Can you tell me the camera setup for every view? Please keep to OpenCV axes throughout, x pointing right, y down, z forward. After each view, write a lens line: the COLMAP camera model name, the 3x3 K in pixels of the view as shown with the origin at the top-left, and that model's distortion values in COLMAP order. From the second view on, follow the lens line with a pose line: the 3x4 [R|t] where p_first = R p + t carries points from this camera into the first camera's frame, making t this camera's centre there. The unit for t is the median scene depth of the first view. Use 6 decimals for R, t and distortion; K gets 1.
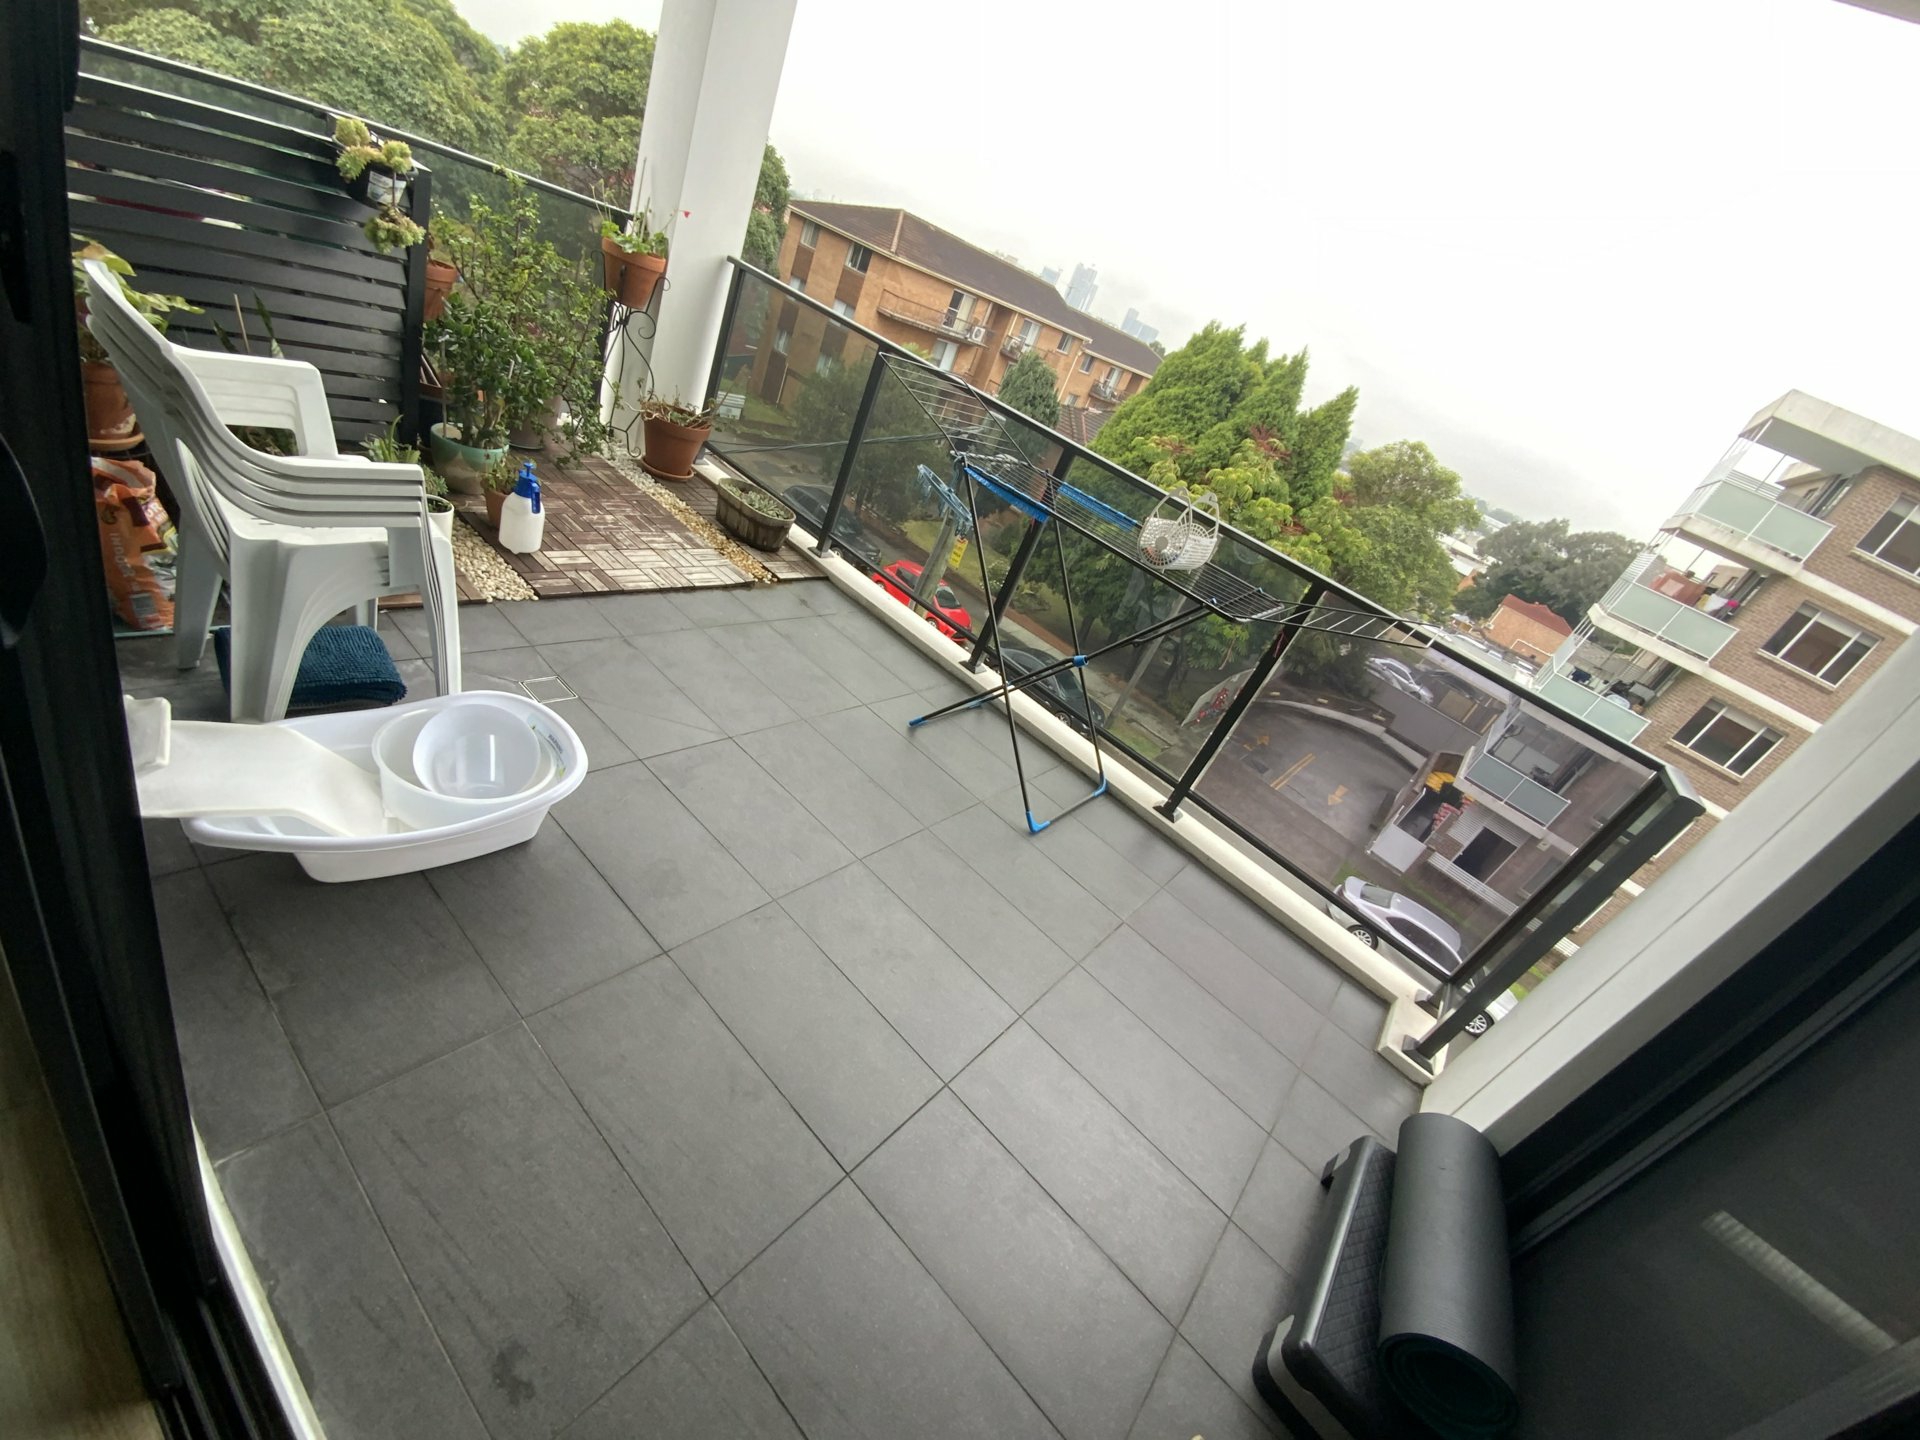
lens RADIAL K [[780.2, 0, 960.0], [0, 780.2, 720.0], [0, 0, 1]] dist [-0.001099, -0.008318]
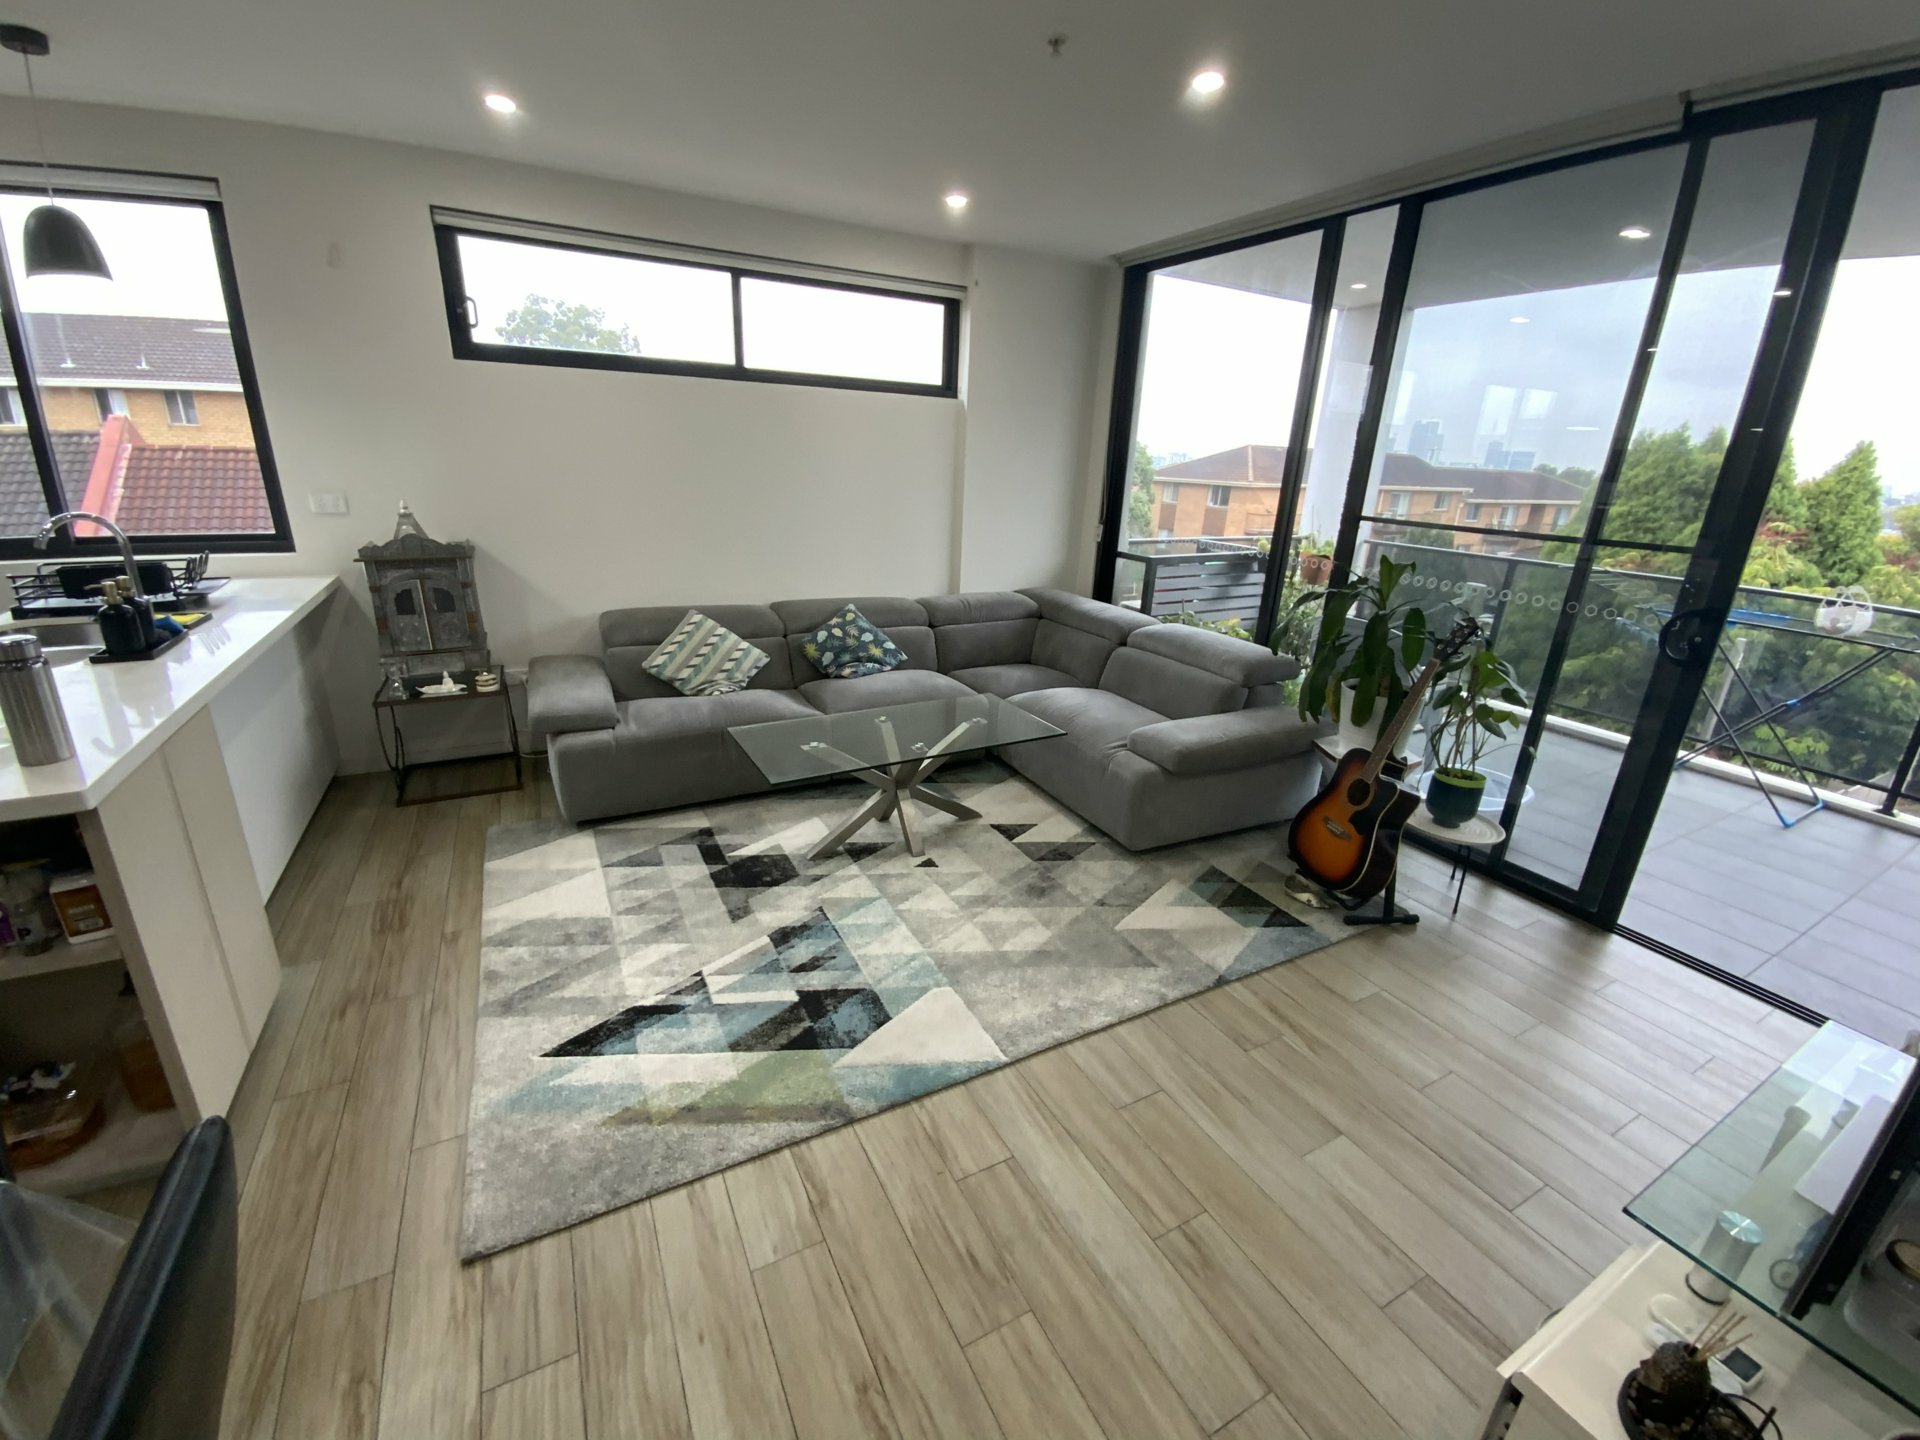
lens RADIAL K [[778.7, 0, 960.0], [0, 778.7, 720.0], [0, 0, 1]] dist [0.037405, -0.026303]
pose [[0.881751, -0.205858, -0.424427, -0.062501], [0.081019, 0.952472, -0.293655, 0.027805], [0.464706, 0.224544, 0.856521, -0.105862]]
